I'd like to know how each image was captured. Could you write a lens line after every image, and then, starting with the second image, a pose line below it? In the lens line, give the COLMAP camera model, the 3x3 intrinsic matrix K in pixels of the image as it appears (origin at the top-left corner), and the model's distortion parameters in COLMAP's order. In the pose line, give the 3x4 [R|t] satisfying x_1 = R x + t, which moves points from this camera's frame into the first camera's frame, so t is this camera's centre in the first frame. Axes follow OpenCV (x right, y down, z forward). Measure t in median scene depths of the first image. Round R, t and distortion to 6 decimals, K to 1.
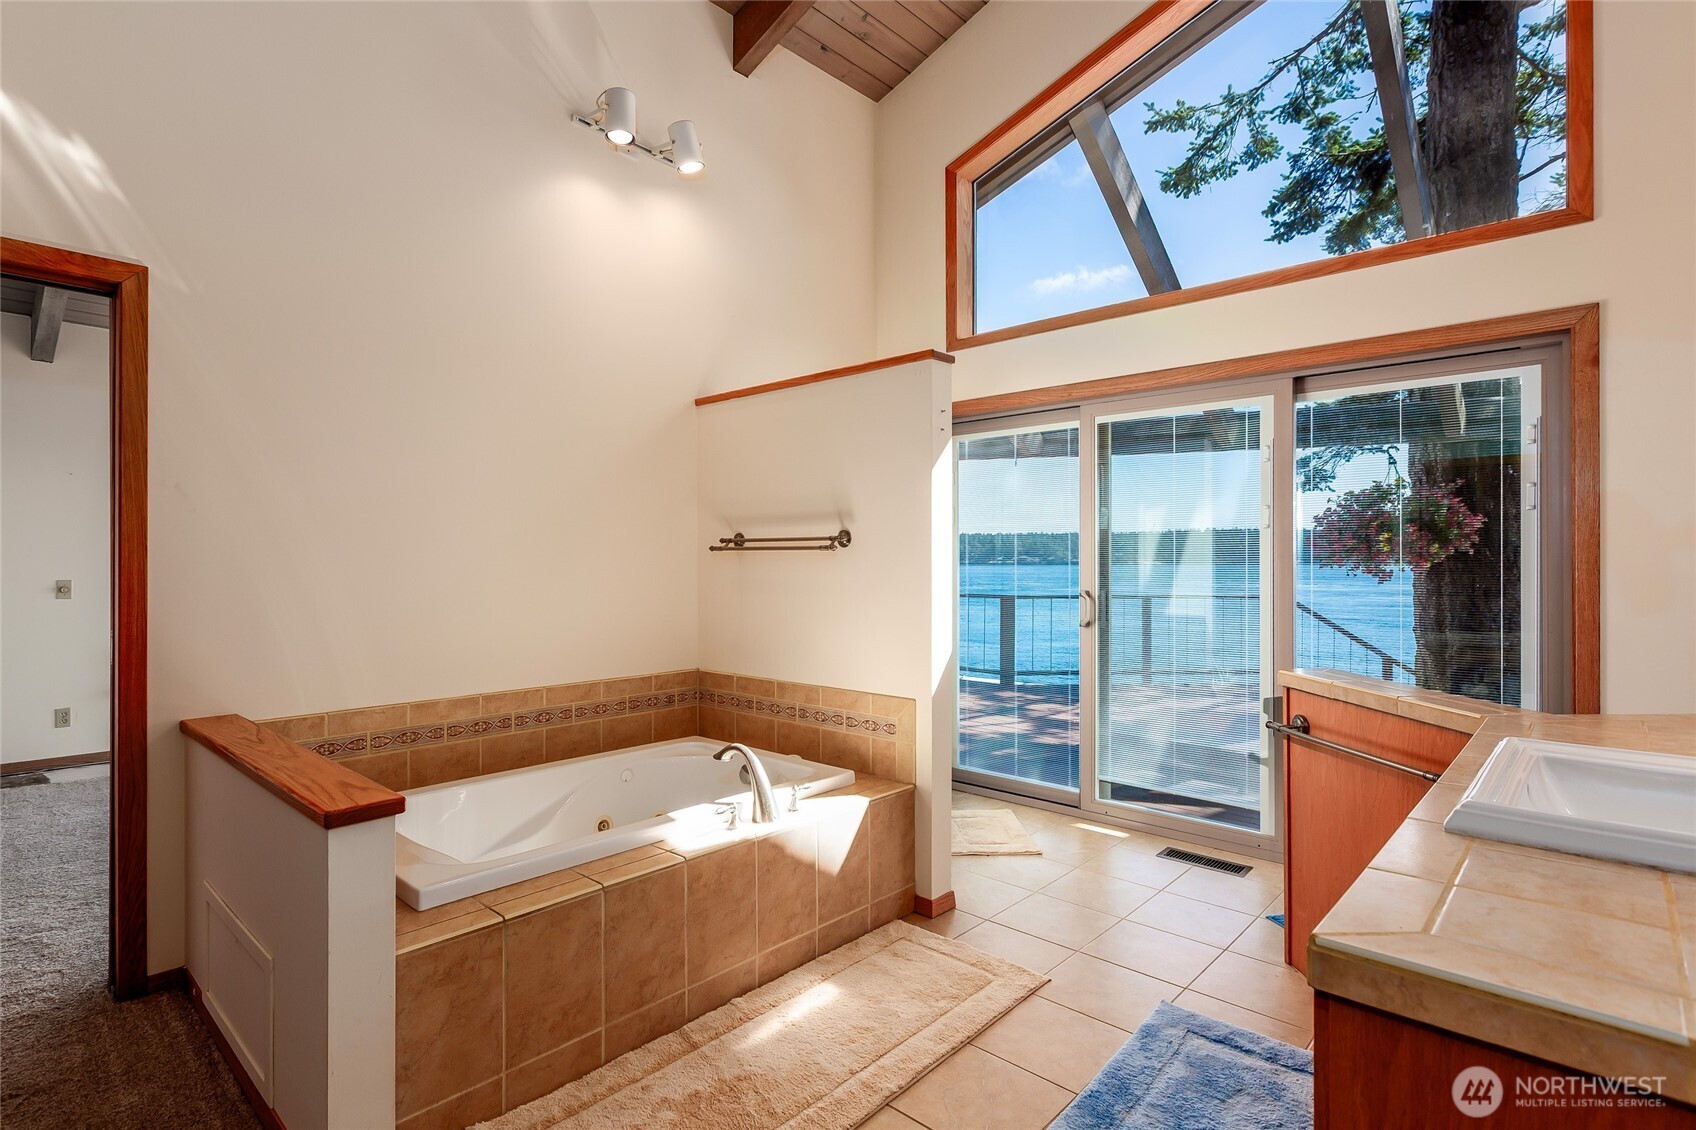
lens RADIAL K [[842.7, 0, 852.8], [0, 842.7, 557.6], [0, 0, 1]] dist [0.002115, 0.000628]
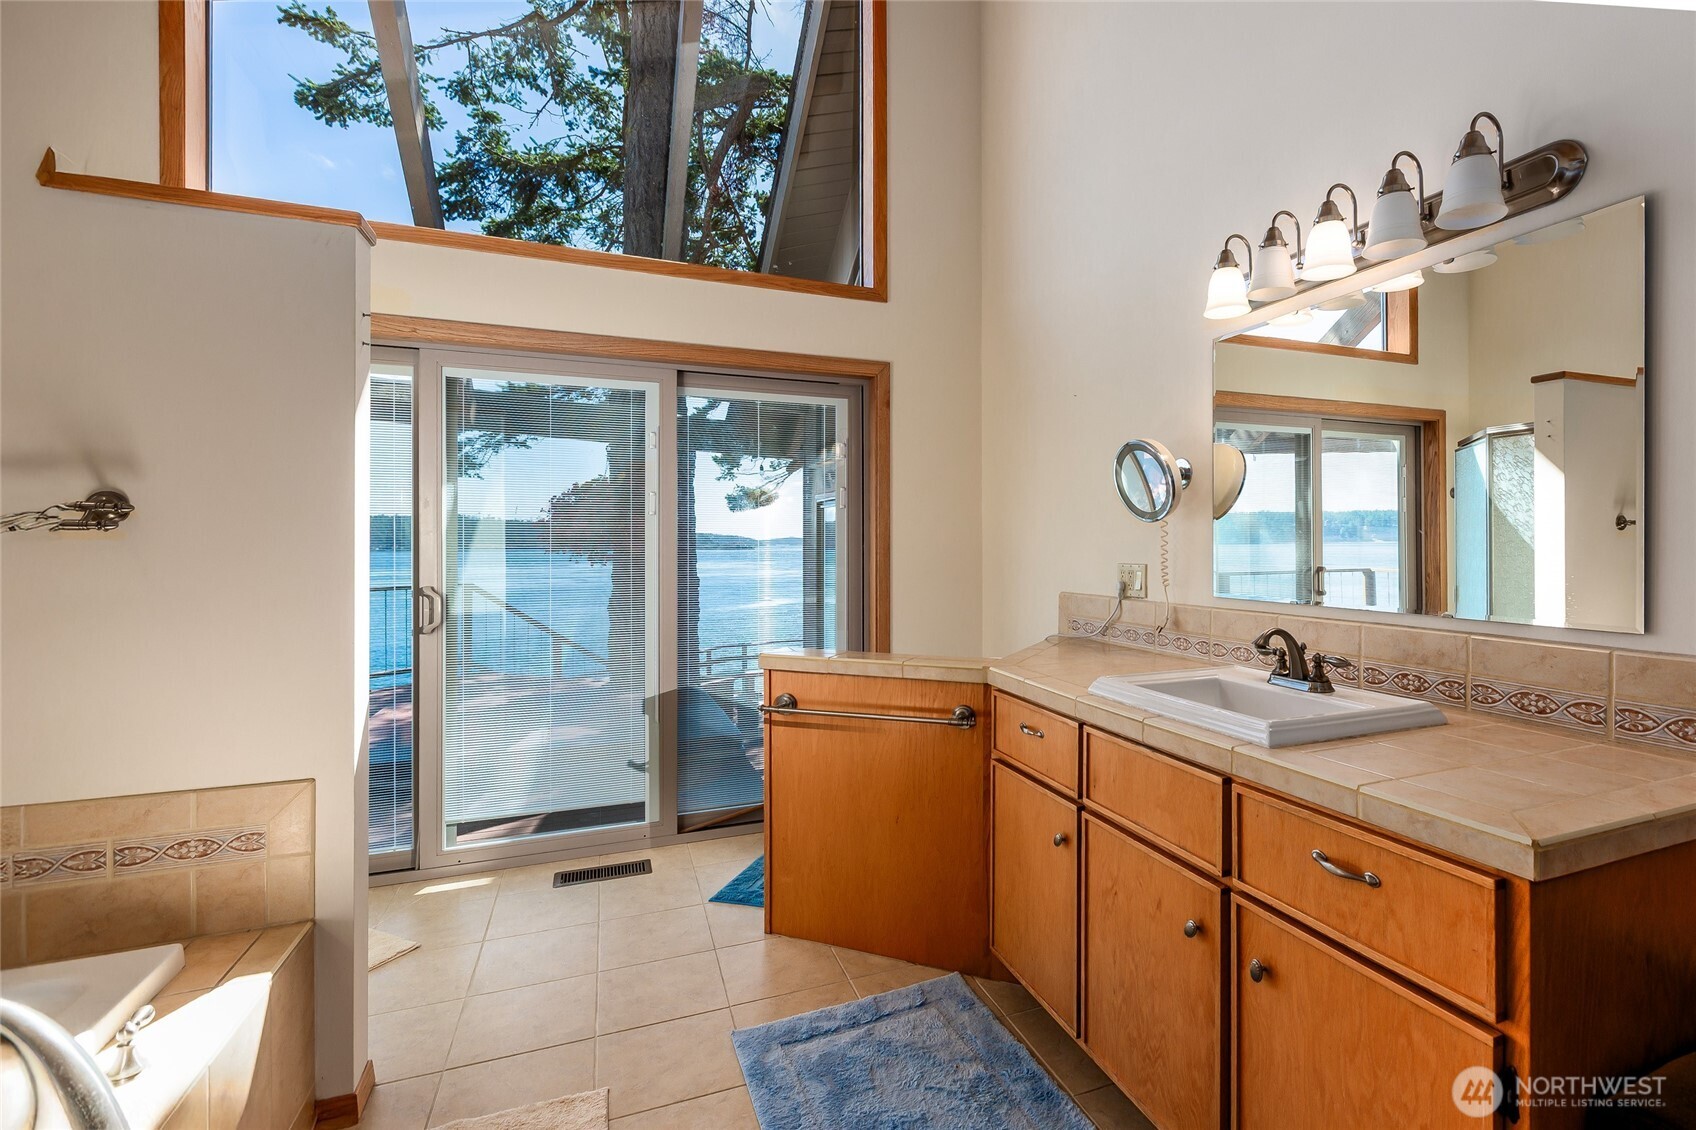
lens RADIAL K [[809.4, 0, 824.2], [0, 809.4, 539.1], [0, 0, 1]] dist [0.005225, 0.001240]
pose [[0.420183, 0.007769, 0.907406, -0.172208], [-0.001071, 0.999967, -0.008065, 0.000761], [-0.907439, 0.002417, 0.420177, 0.241612]]
